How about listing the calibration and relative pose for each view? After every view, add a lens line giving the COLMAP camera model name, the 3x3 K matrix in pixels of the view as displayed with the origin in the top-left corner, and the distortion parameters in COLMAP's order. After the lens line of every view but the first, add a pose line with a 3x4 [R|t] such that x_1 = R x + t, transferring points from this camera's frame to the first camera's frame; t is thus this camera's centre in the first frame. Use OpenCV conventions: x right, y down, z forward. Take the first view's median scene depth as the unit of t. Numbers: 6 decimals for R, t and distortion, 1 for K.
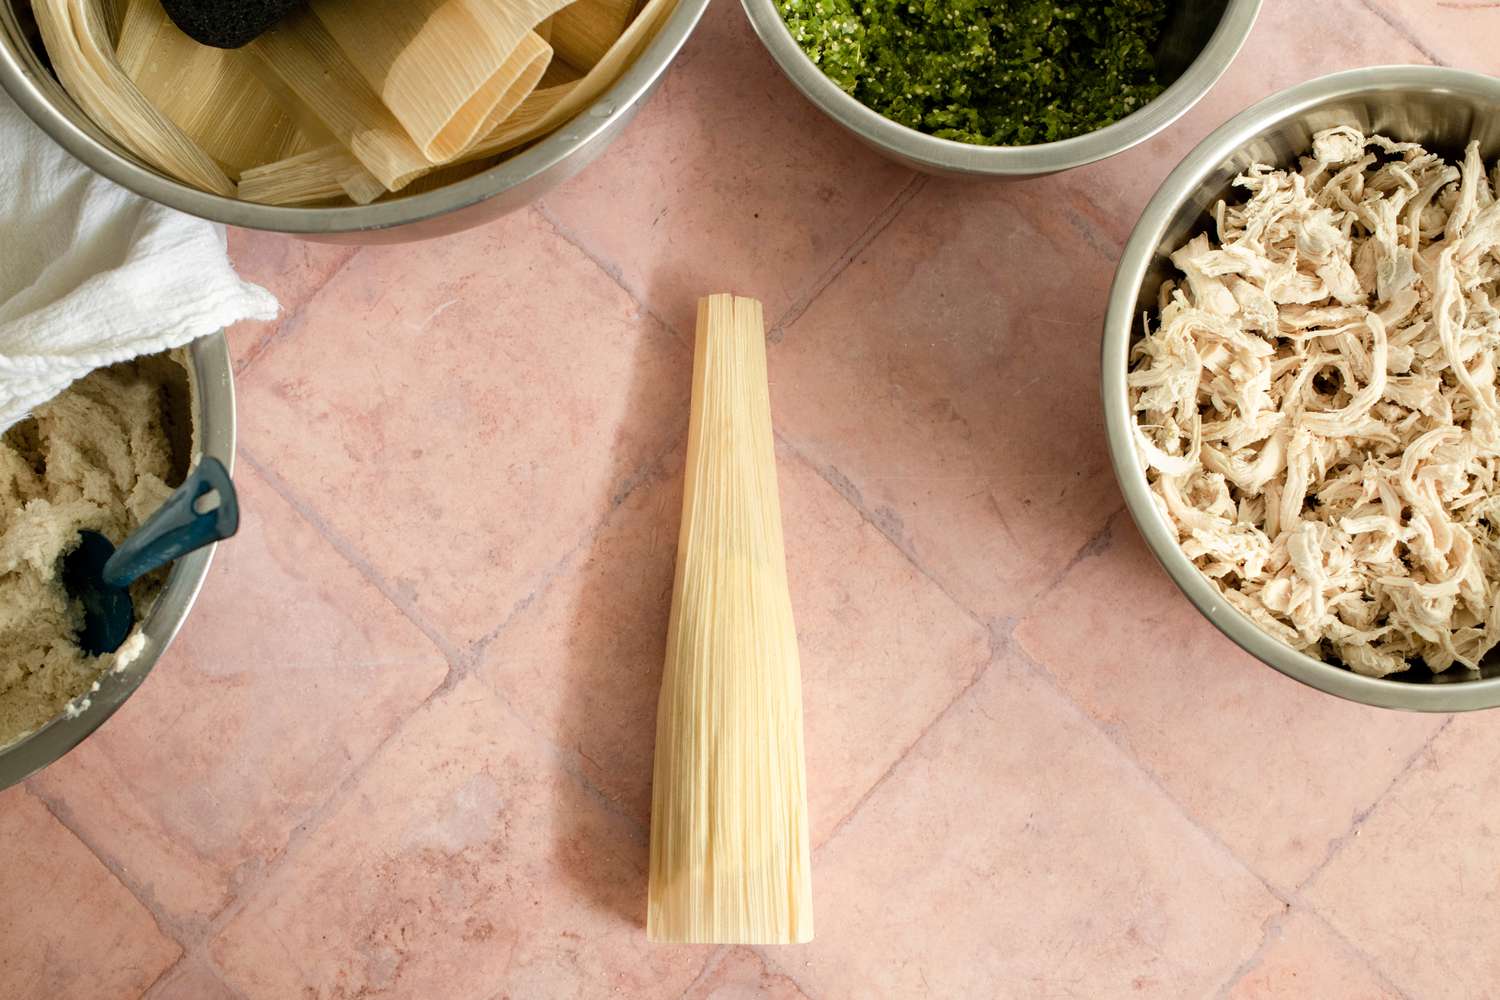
lens RADIAL K [[2348.7, 0, 750.8], [0, 2348.7, 533.2], [0, 0, 1]] dist [-0.148613, 0.000000]
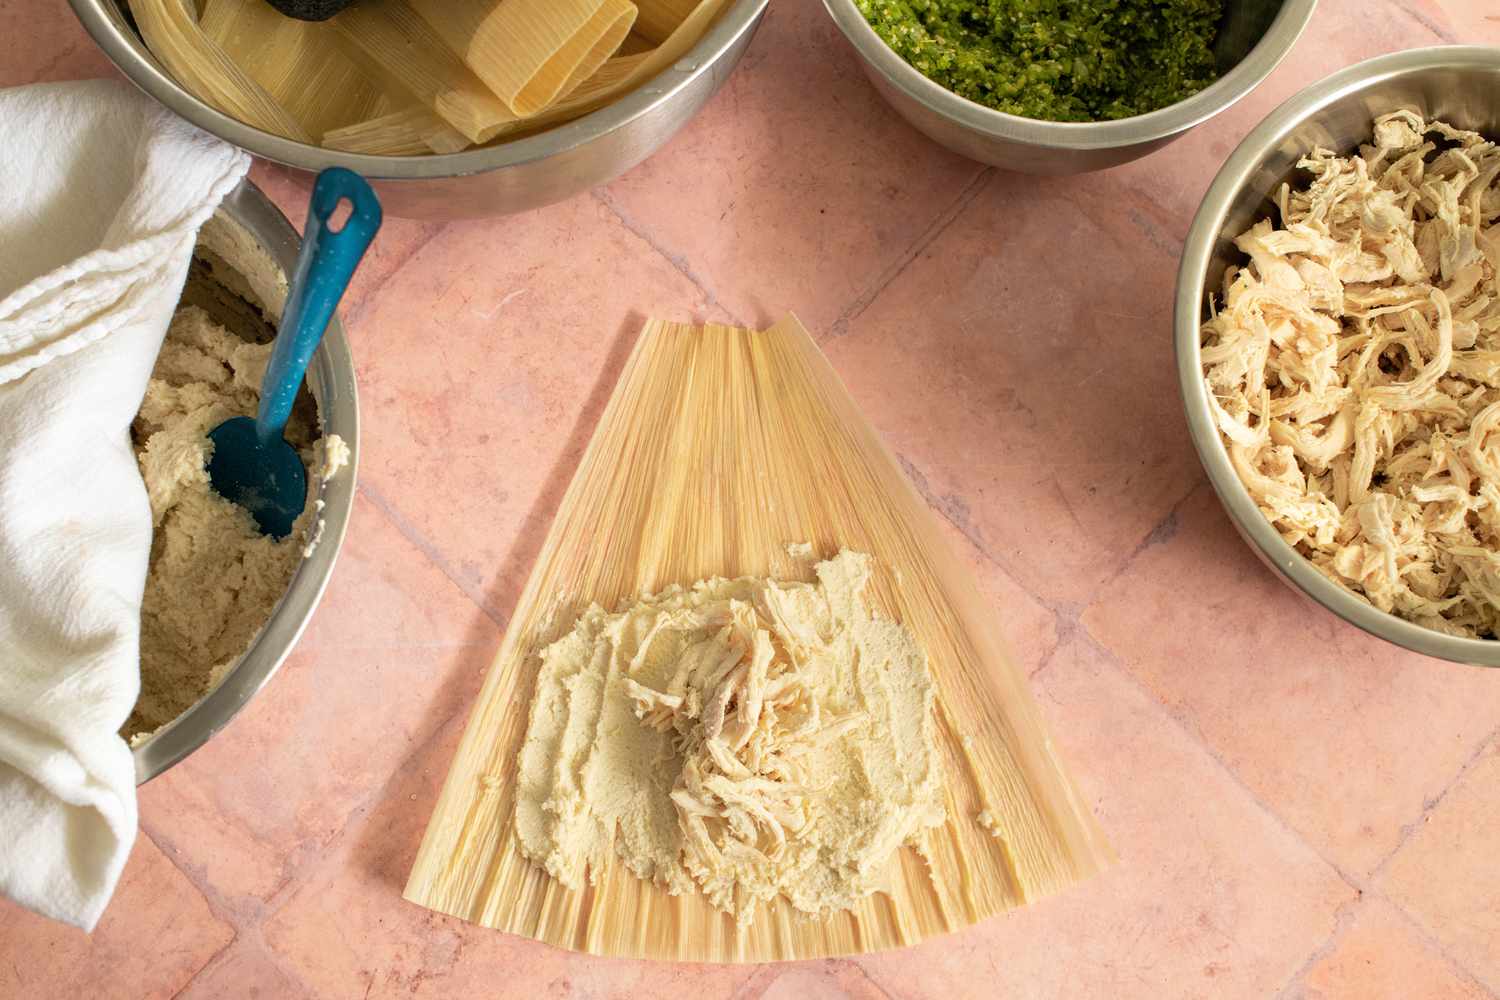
lens RADIAL K [[2348.7, 0, 742.8], [0, 2348.7, 528.4], [0, 0, 1]] dist [-0.148613, 0.000000]
pose [[0.999951, 0.009039, 0.004028, -0.036095], [-0.008591, 0.994954, -0.099967, 0.105835], [-0.004911, 0.099928, 0.994983, 0.005807]]
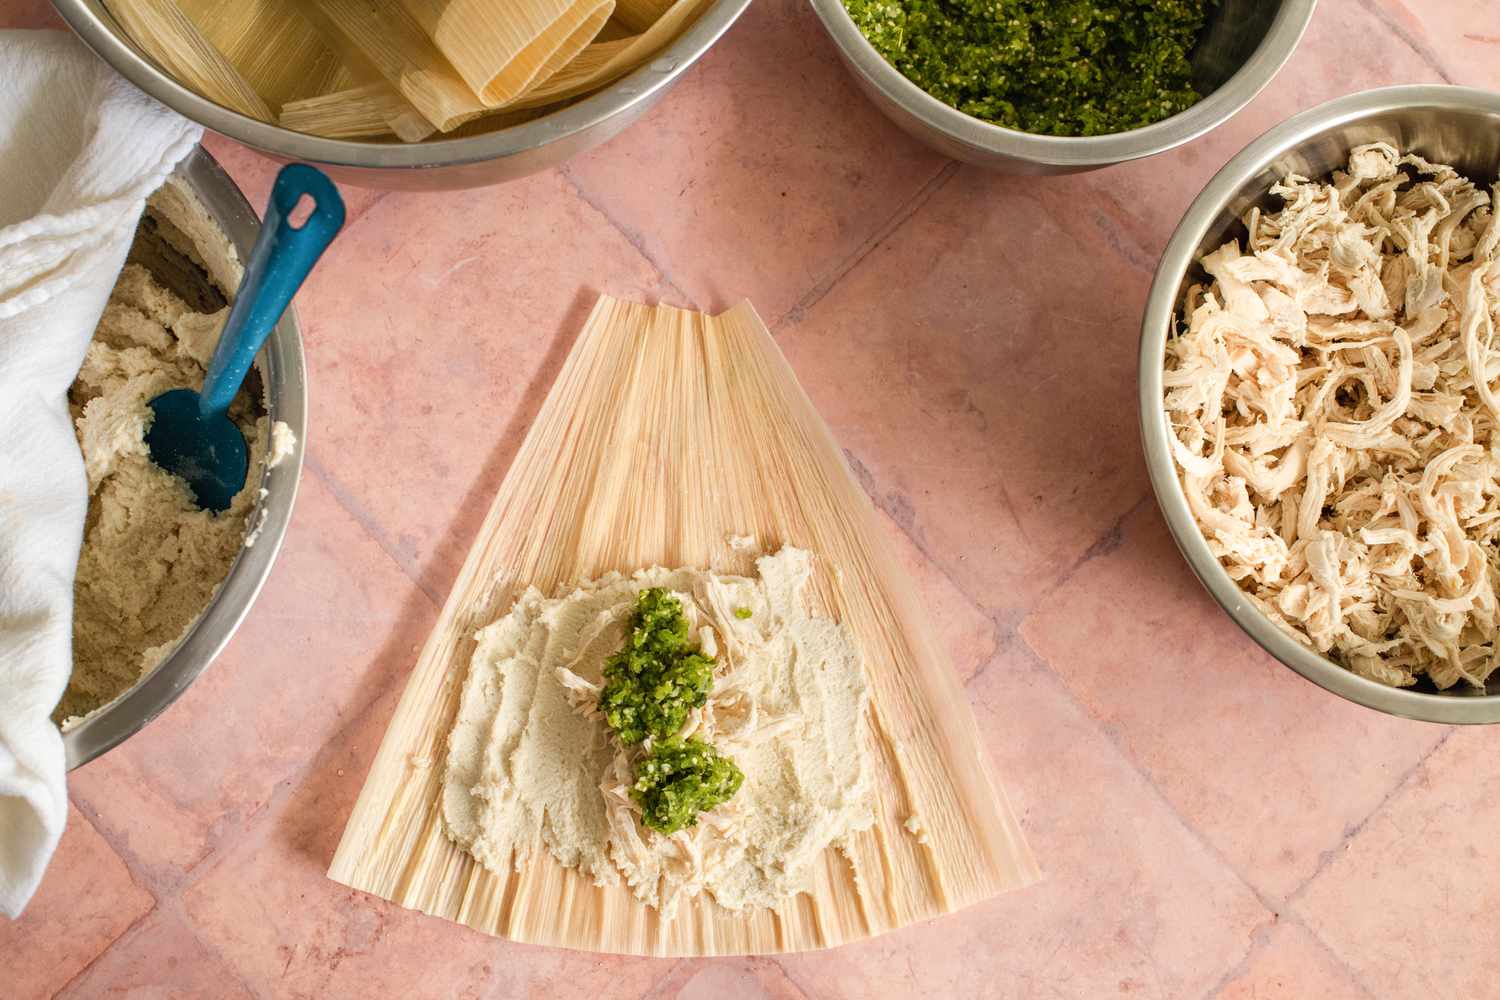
lens RADIAL K [[2348.7, 0, 748.2], [0, 2348.7, 531.7], [0, 0, 1]] dist [-0.148613, 0.000000]
pose [[0.996230, 0.063205, 0.059421, -0.064608], [-0.062063, 0.997854, -0.020884, 0.030016], [-0.060613, 0.017118, 0.998015, 0.011959]]
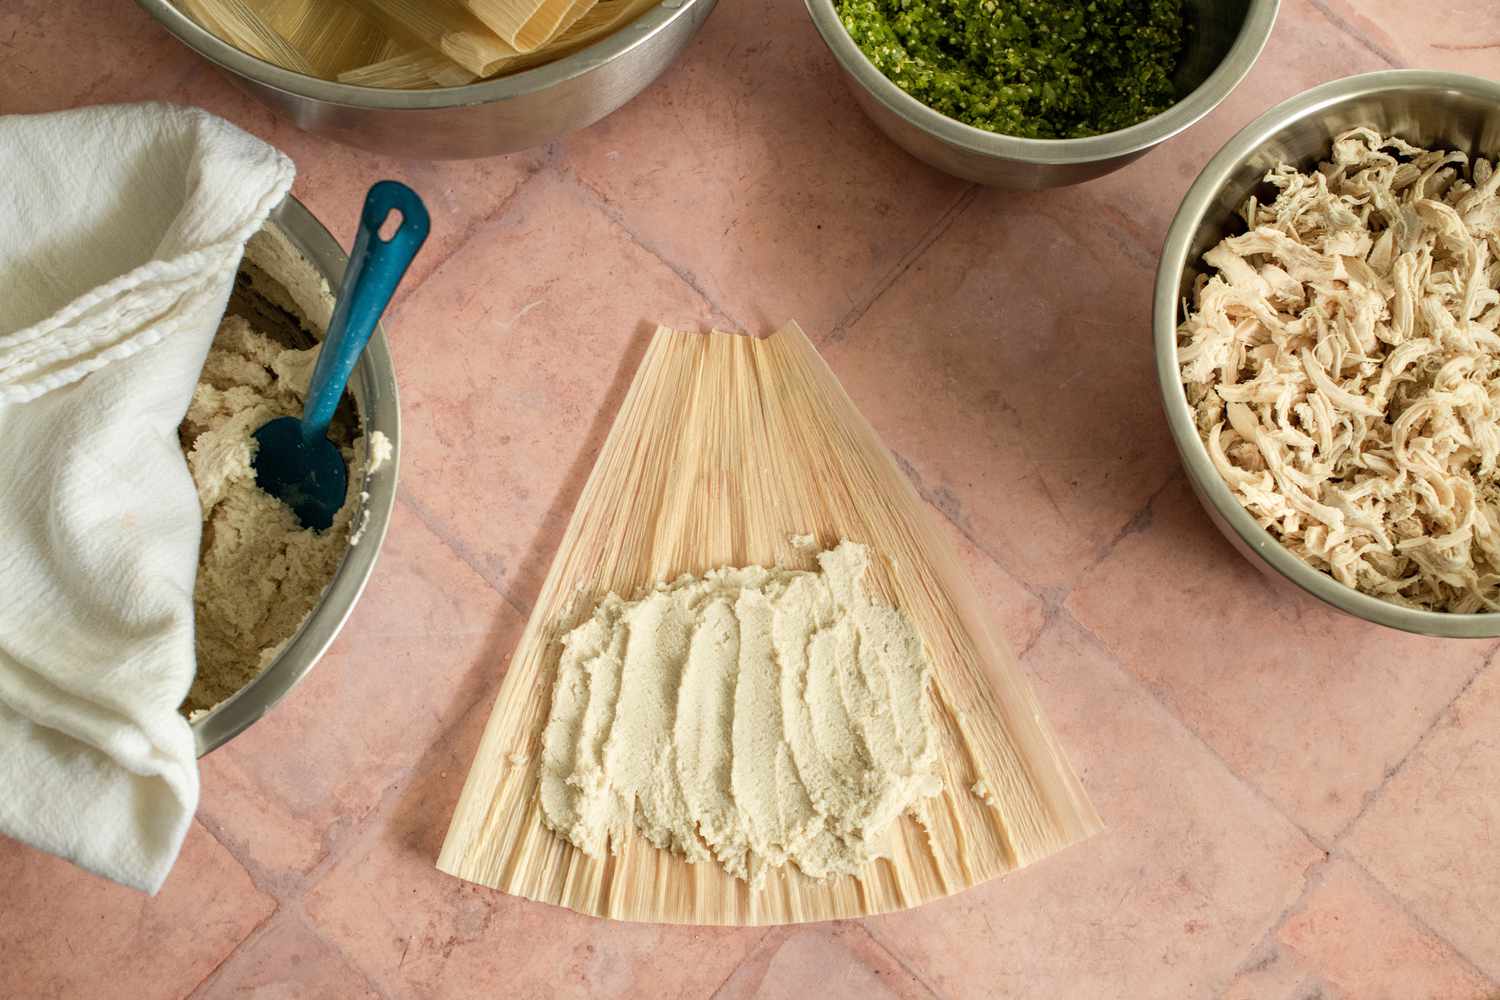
lens RADIAL K [[2348.7, 0, 745.7], [0, 2348.7, 523.0], [0, 0, 1]] dist [-0.148613, 0.000000]
pose [[0.999413, 0.002409, 0.034183, -0.070749], [0.001708, 0.992786, -0.119889, 0.135222], [-0.034225, 0.119877, 0.992199, -0.062858]]
